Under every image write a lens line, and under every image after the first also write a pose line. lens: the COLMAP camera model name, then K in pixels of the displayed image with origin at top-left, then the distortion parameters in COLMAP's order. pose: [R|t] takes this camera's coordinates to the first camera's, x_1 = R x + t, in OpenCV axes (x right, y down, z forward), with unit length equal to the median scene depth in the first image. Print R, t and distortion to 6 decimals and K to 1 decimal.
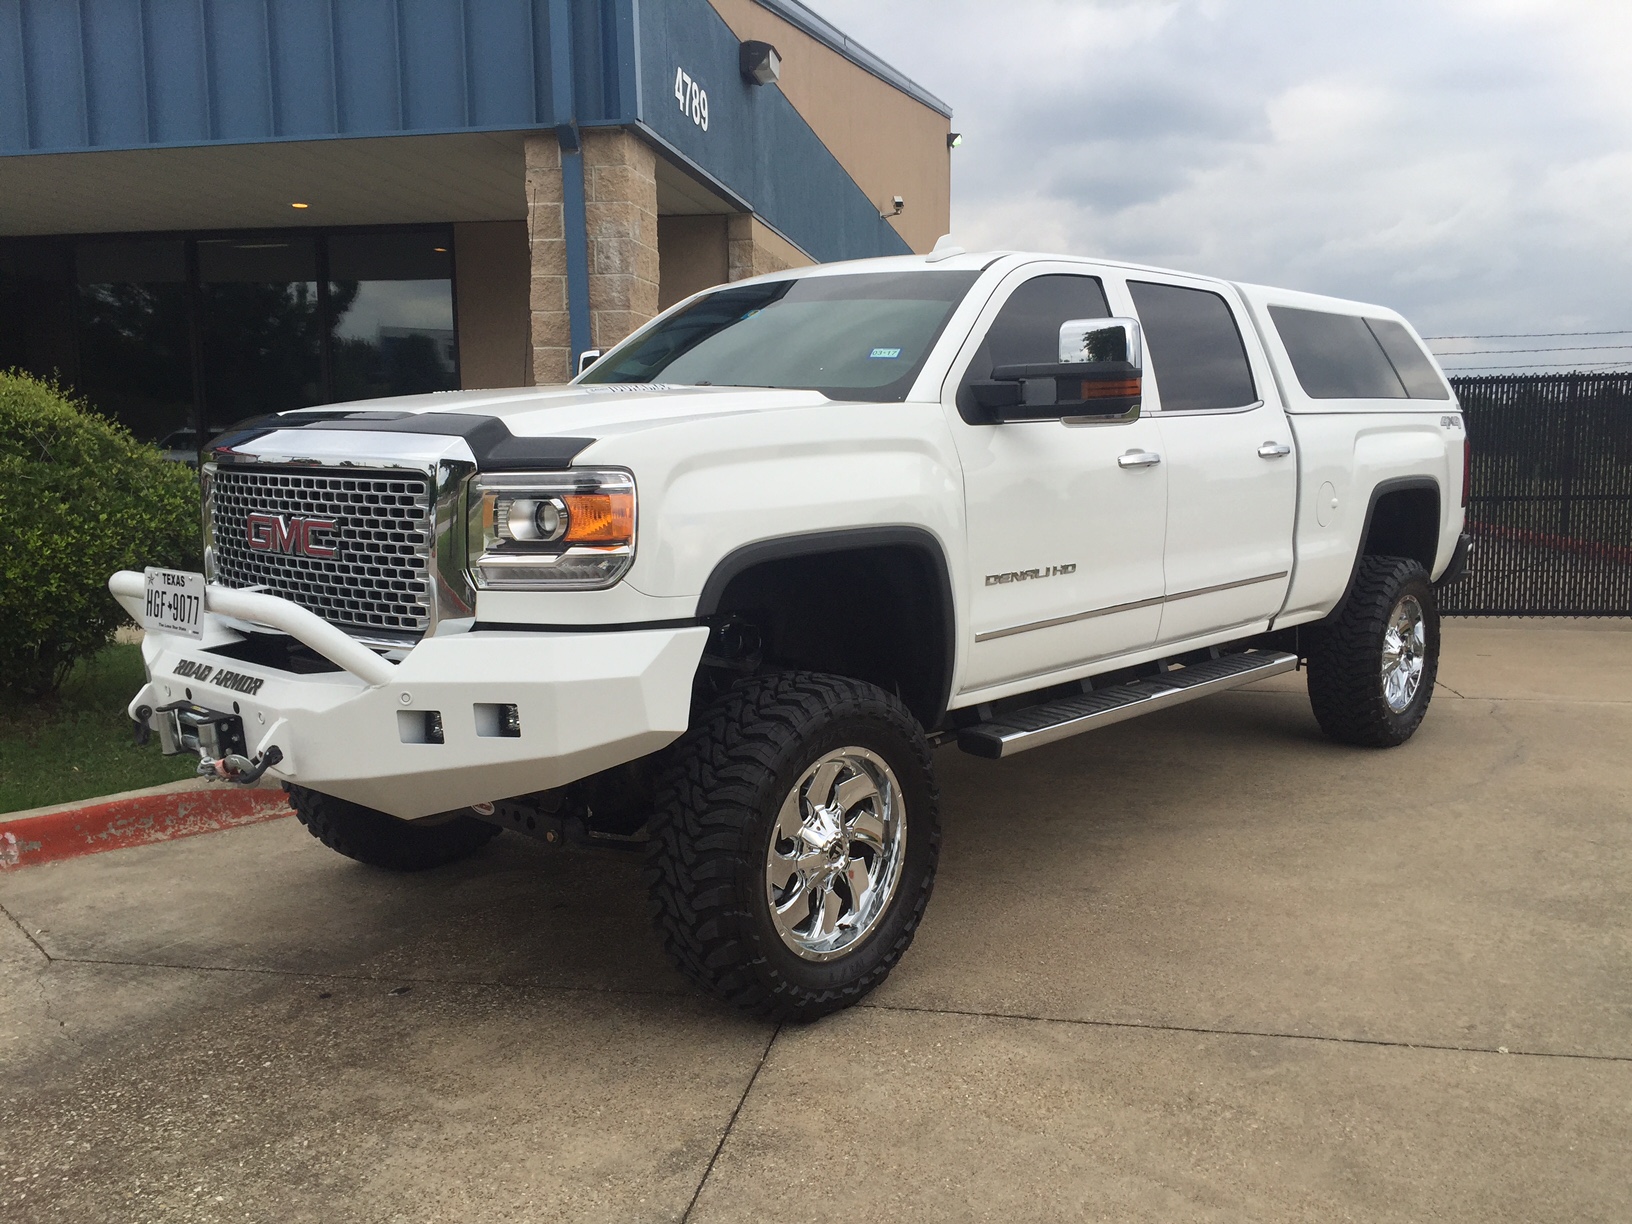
lens RADIAL K [[1386.0, 0, 809.6], [0, 1386.0, 610.0], [0, 0, 1]] dist [0.089153, -0.102367]
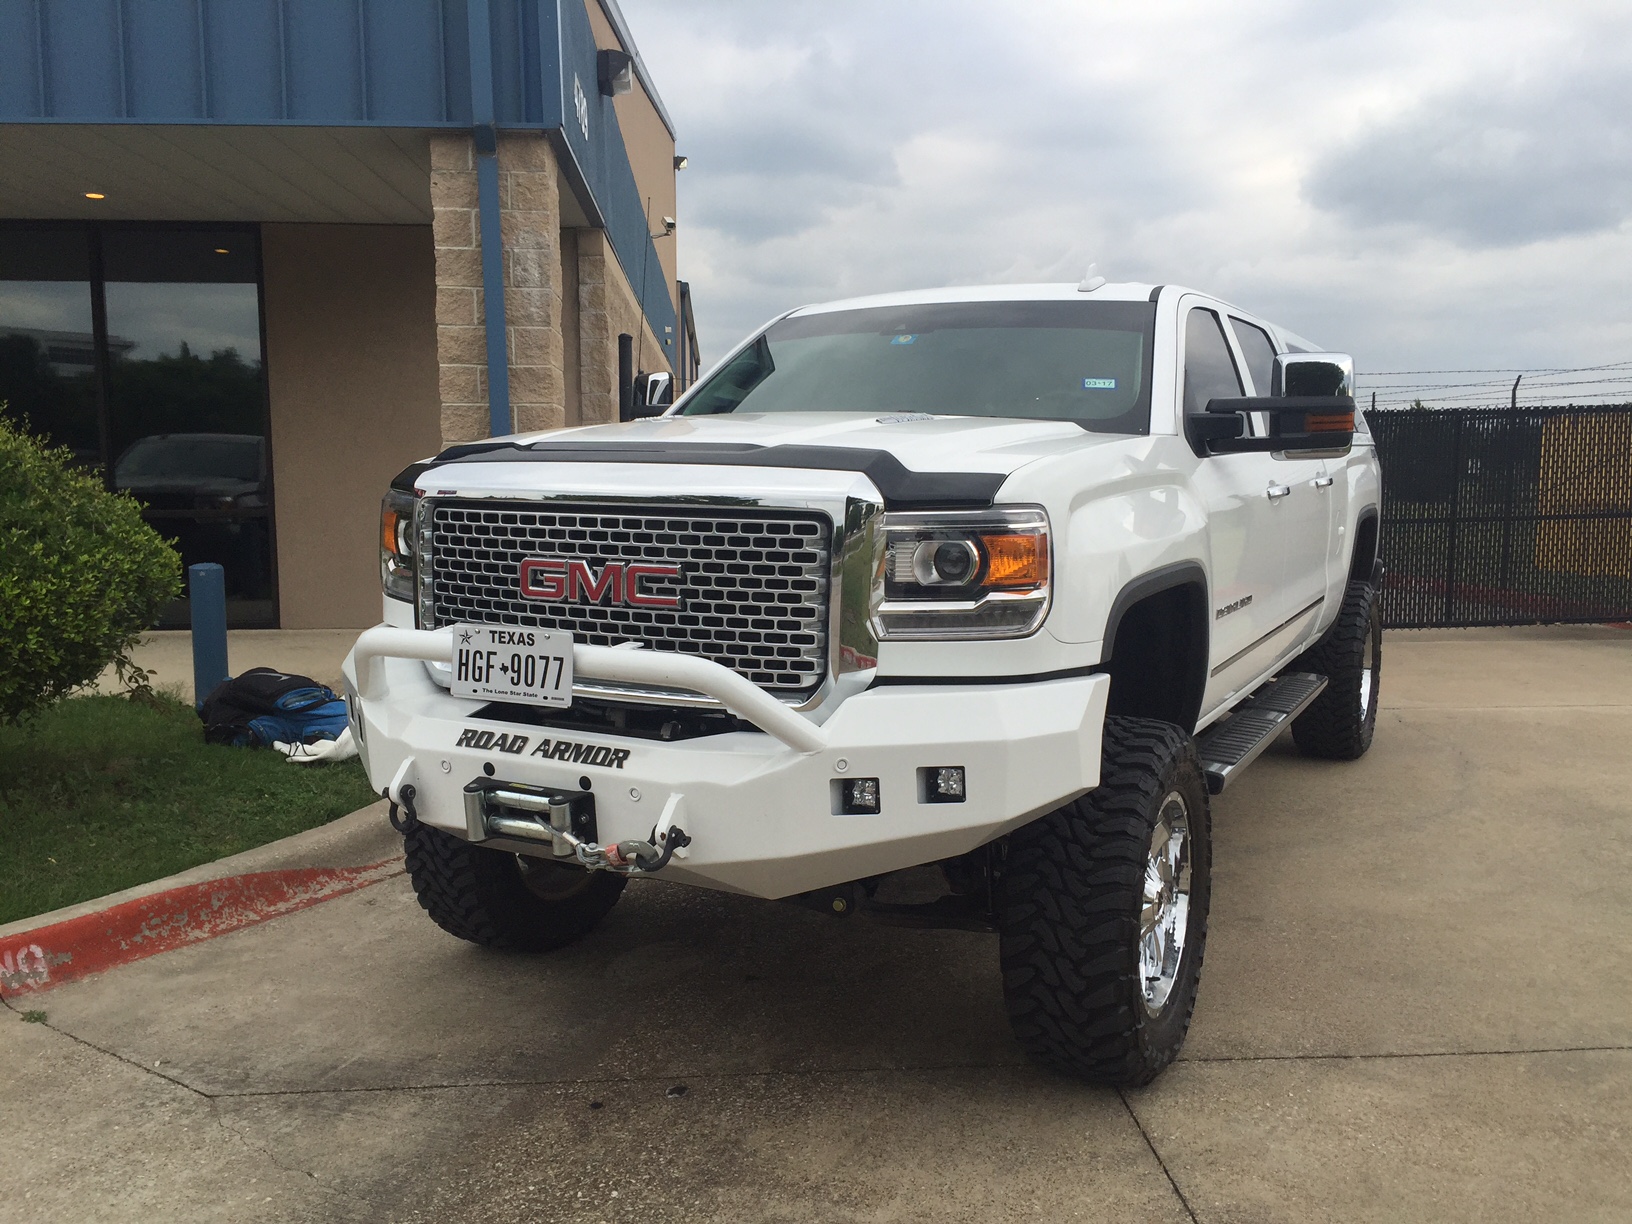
lens RADIAL K [[1386.0, 0, 809.0], [0, 1386.0, 617.1], [0, 0, 1]] dist [0.089153, -0.102367]
pose [[0.968665, -0.021955, 0.247400, -0.399349], [0.024631, 0.999667, -0.007728, -0.019004], [-0.247148, 0.013580, 0.968883, 0.108336]]
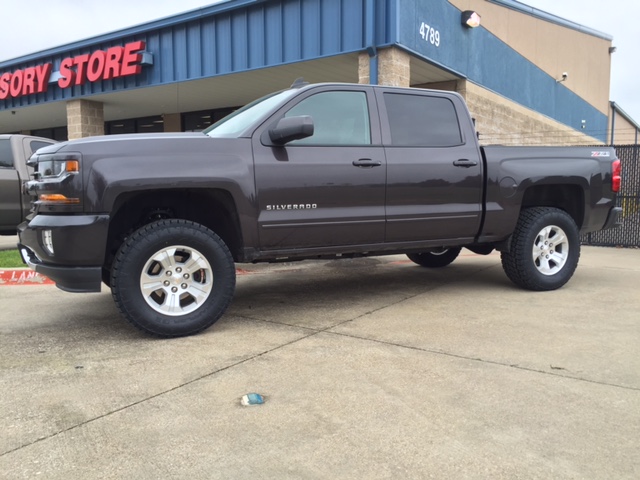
lens RADIAL K [[543.5, 0, 321.0], [0, 543.5, 239.8], [0, 0, 1]] dist [0.089153, -0.102367]
pose [[0.908898, 0.047963, -0.414250, 0.393354], [-0.060886, 0.997982, -0.018040, 0.108305], [0.412549, 0.041618, 0.909984, -0.001828]]
